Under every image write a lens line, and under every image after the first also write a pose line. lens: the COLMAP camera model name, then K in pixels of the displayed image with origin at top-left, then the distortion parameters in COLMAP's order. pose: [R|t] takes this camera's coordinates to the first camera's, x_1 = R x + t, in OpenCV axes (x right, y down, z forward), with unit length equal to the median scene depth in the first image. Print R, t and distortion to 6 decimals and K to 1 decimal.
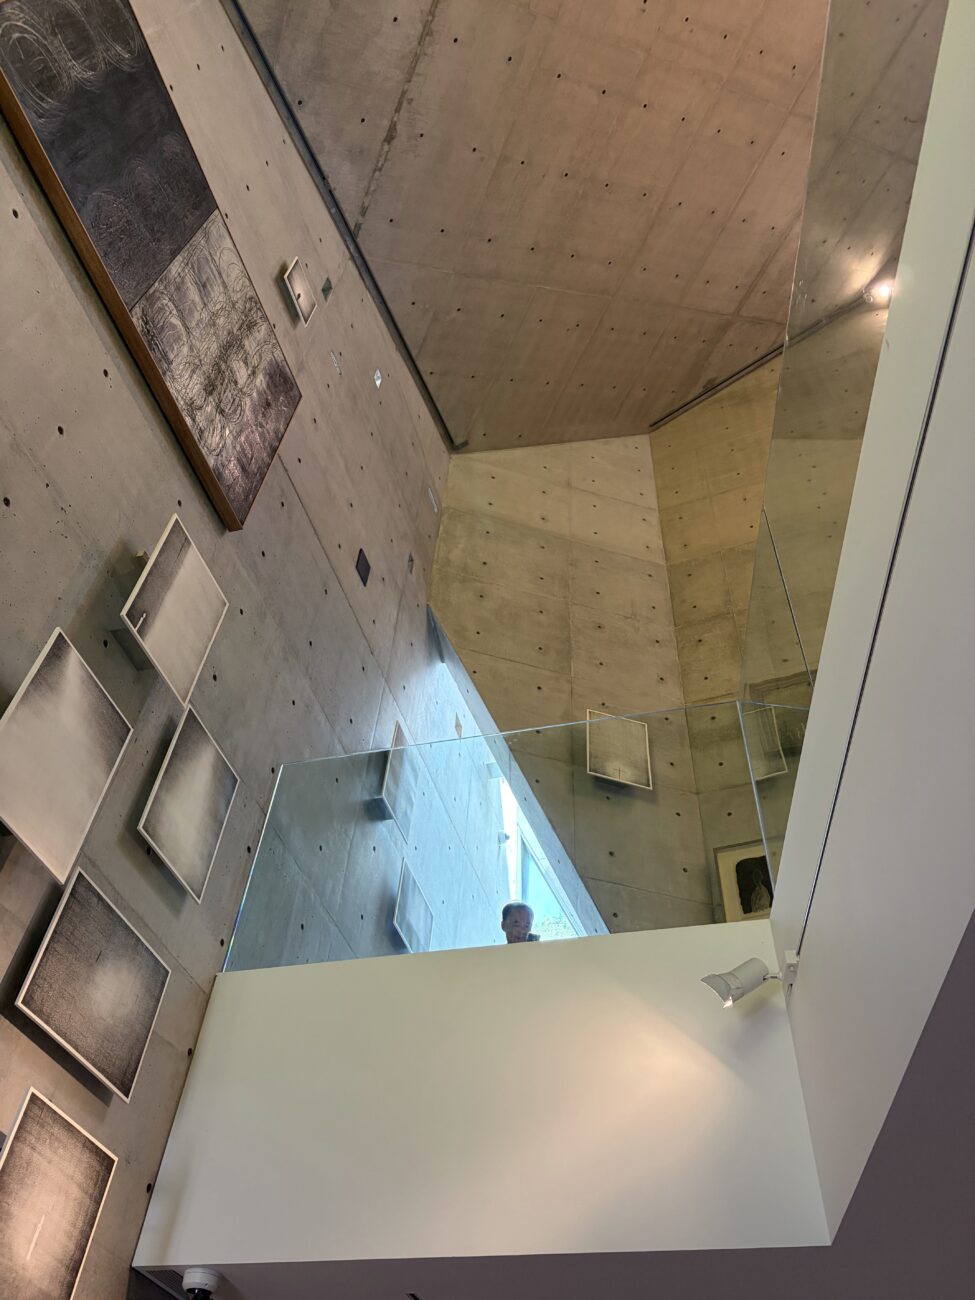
lens RADIAL K [[984.0, 0, 488.1], [0, 984.0, 655.1], [0, 0, 1]] dist [0.024307, -0.014829]
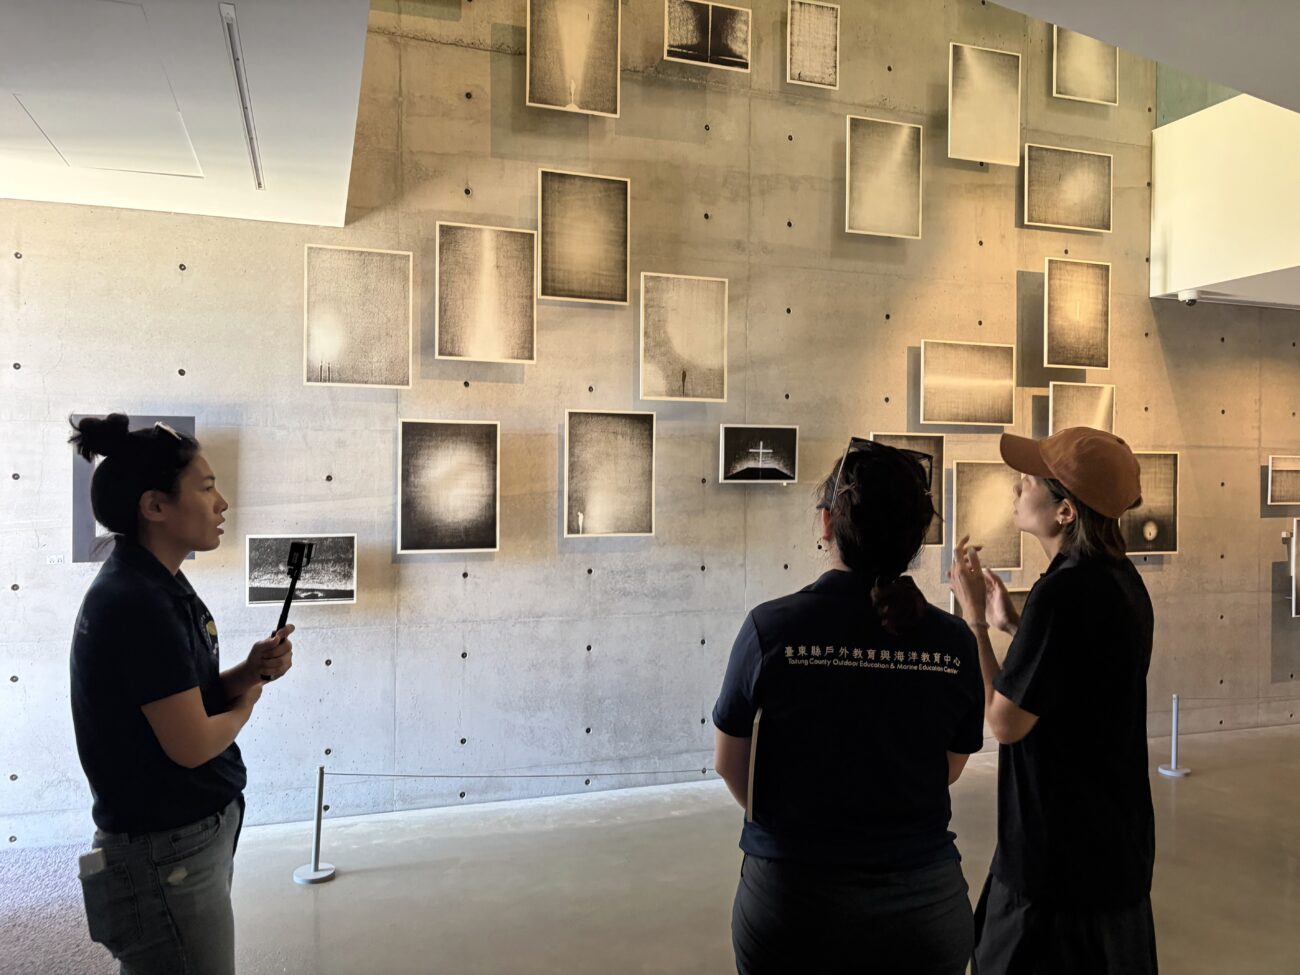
lens RADIAL K [[984.0, 0, 647.7], [0, 984.0, 486.9], [0, 0, 1]] dist [0.024307, -0.014829]
pose [[0.563296, -0.043462, -0.825112, 0.570348], [0.633682, 0.663563, 0.397656, -0.453847], [0.530231, -0.746857, 0.401323, -0.494520]]
